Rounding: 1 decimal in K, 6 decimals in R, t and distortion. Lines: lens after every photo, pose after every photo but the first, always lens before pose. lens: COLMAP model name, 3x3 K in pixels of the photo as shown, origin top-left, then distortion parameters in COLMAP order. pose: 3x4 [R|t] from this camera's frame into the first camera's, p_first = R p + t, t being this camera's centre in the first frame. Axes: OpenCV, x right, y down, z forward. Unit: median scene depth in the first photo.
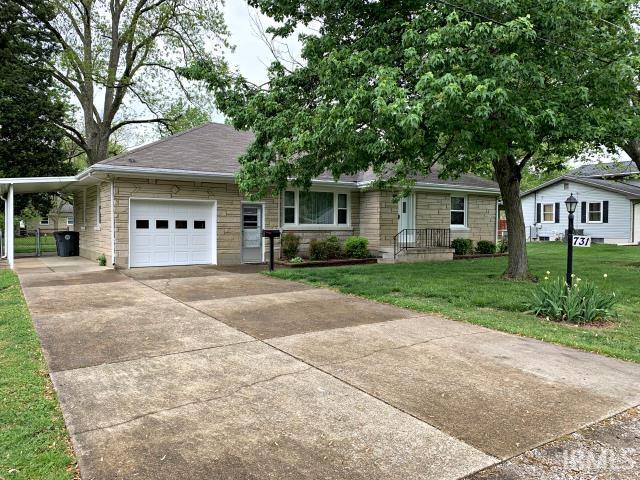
lens RADIAL K [[487.0, 0, 318.3], [0, 487.0, 236.5], [0, 0, 1]] dist [0.031298, -0.038646]
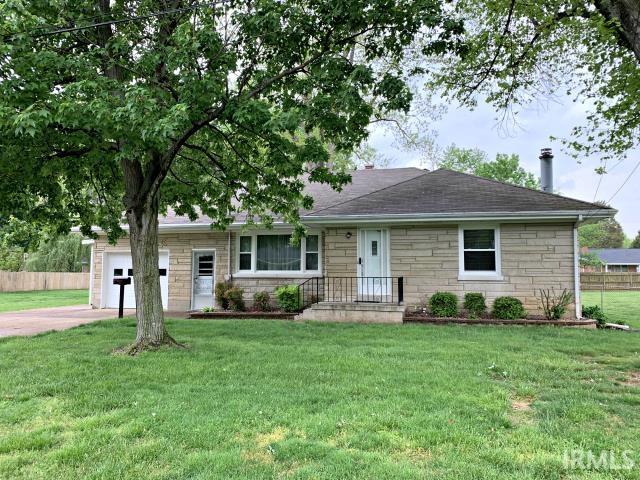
lens RADIAL K [[487.0, 0, 321.6], [0, 487.0, 238.1], [0, 0, 1]] dist [0.031298, -0.038646]
pose [[0.670888, -0.051680, -0.739756, 1.130933], [-0.011185, 0.996750, -0.079777, -0.023358], [0.741474, 0.061796, 0.668130, 0.713019]]
